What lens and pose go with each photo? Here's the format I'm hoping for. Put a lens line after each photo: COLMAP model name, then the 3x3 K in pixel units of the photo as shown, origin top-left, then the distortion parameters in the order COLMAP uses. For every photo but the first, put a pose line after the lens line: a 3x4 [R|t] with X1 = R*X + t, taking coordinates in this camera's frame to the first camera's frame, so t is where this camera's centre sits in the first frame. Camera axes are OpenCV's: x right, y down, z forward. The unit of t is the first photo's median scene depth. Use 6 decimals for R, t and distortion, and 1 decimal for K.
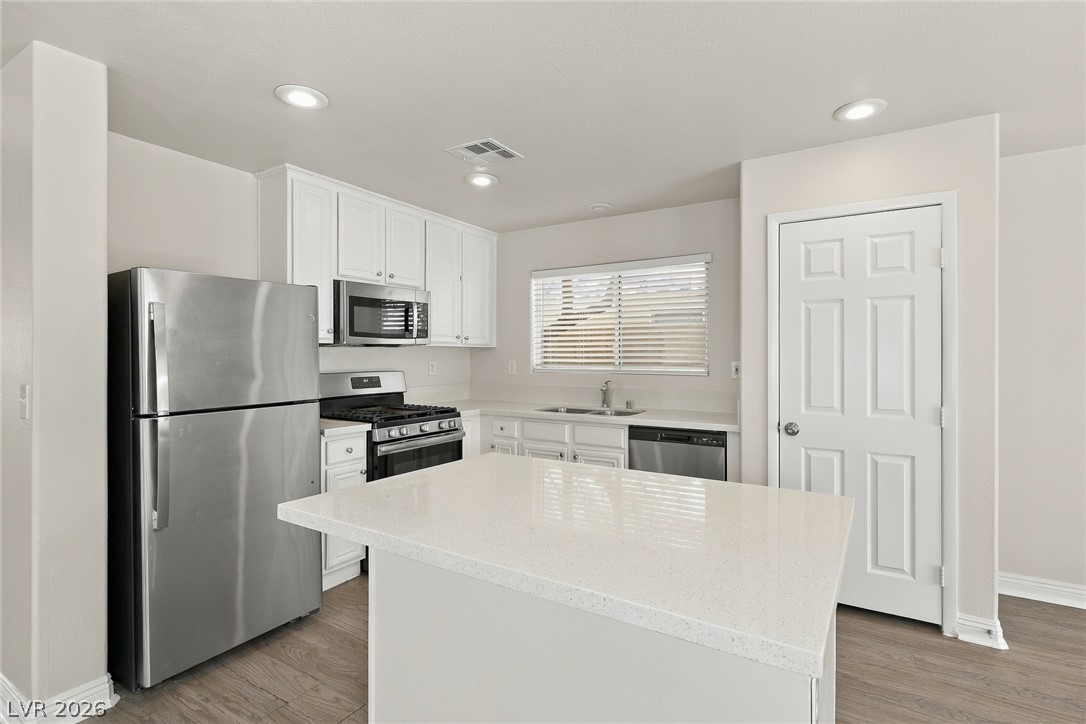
lens RADIAL K [[543.9, 0, 547.3], [0, 543.9, 357.8], [0, 0, 1]] dist [-0.004806, -0.000232]
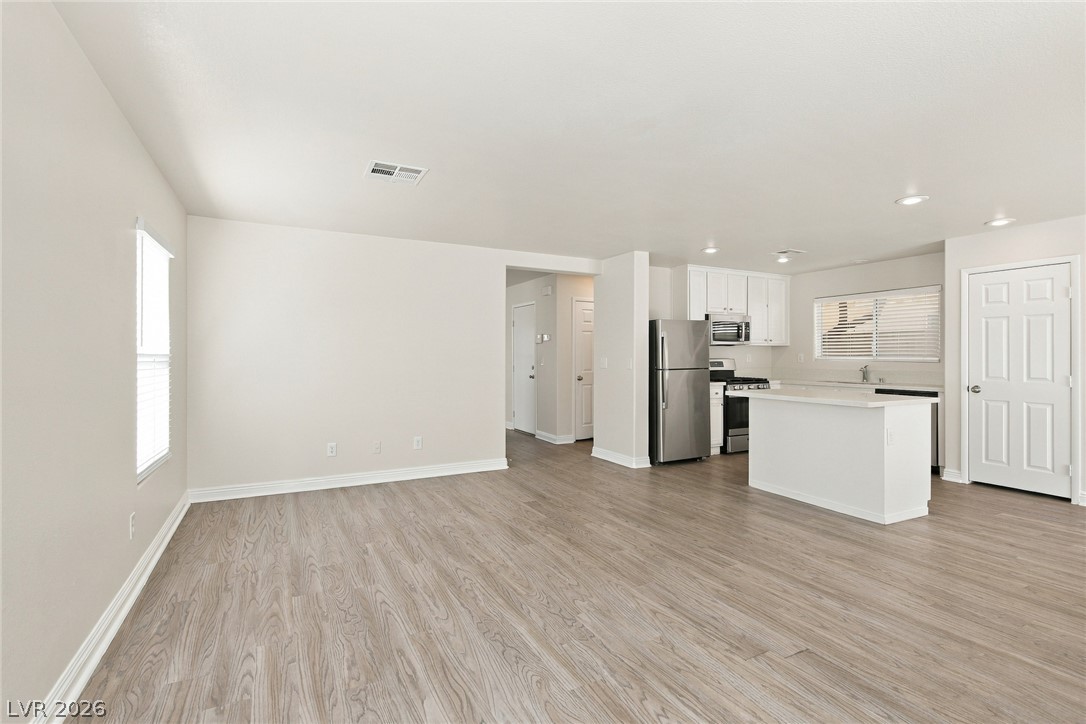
lens RADIAL K [[513.5, 0, 537.8], [0, 513.5, 356.3], [0, 0, 1]] dist [-0.002486, 0.000936]
pose [[0.859060, 0.000773, -0.511875, 0.052183], [-0.002135, 0.999996, -0.002074, 0.020118], [0.511871, 0.002875, 0.859057, -0.818646]]
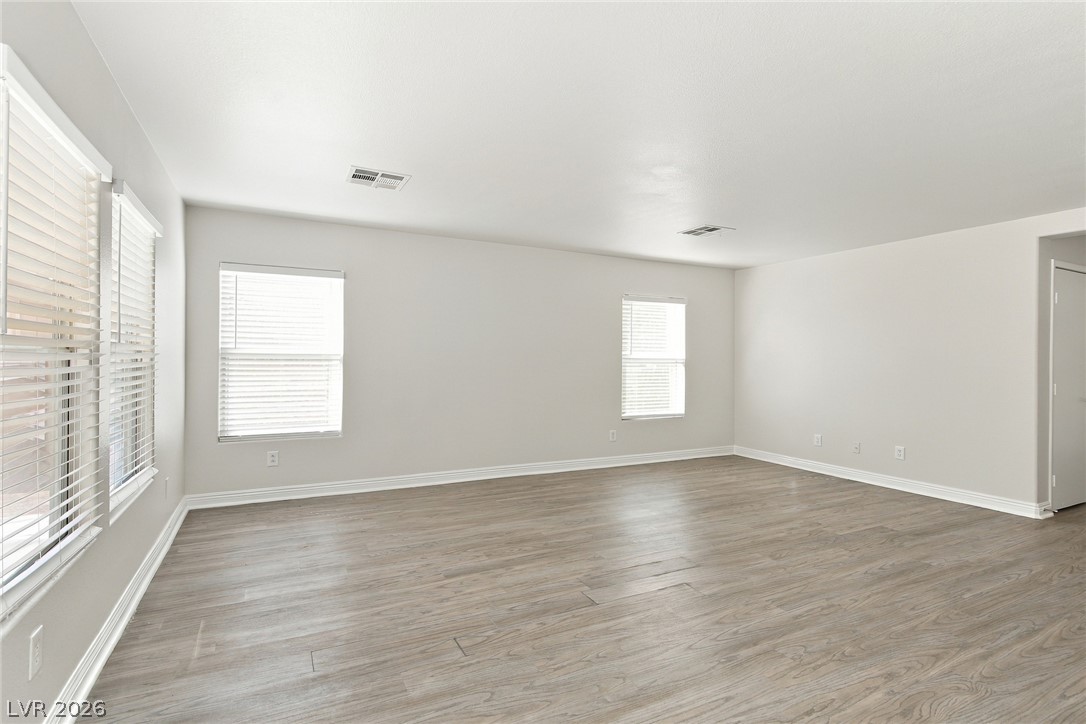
lens RADIAL K [[513.5, 0, 535.2], [0, 513.5, 360.6], [0, 0, 1]] dist [-0.002486, 0.000936]
pose [[-0.518437, -0.002173, -0.855113, 0.568310], [-0.010476, 0.999938, 0.003811, 0.031241], [0.855052, 0.010934, -0.518428, 0.012656]]
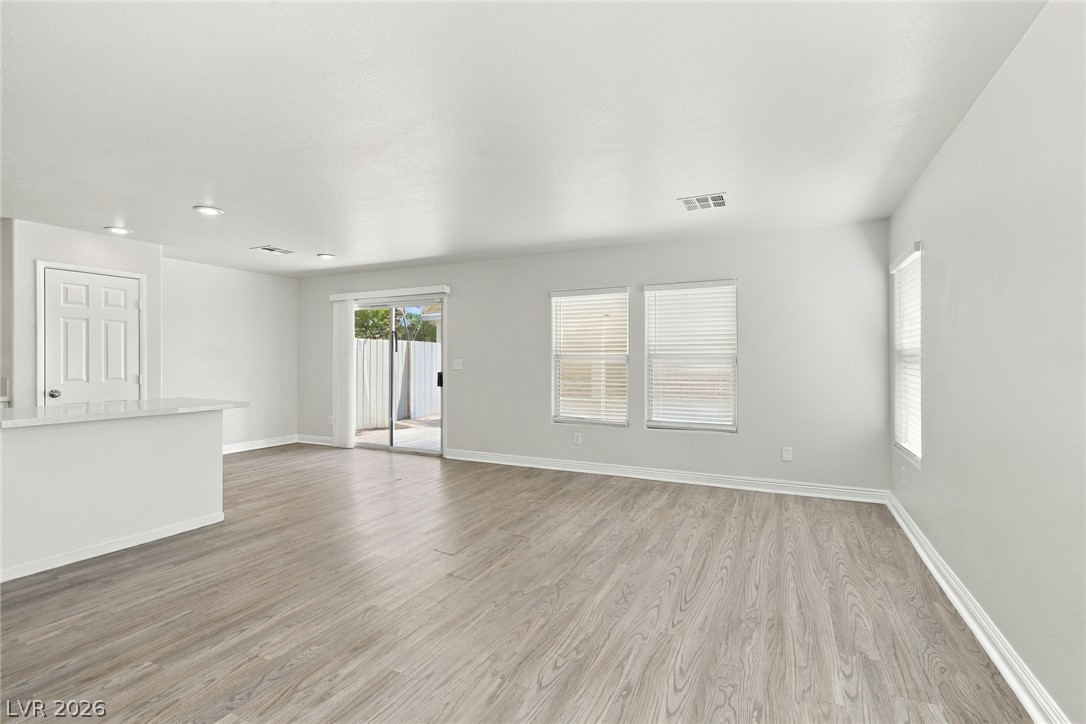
lens RADIAL K [[513.5, 0, 540.4], [0, 513.5, 358.1], [0, 0, 1]] dist [-0.002486, 0.000936]
pose [[-0.112937, 0.002223, 0.993600, -0.878302], [0.001299, 0.999997, -0.002089, 0.019108], [-0.993601, 0.001055, -0.112940, -0.202879]]
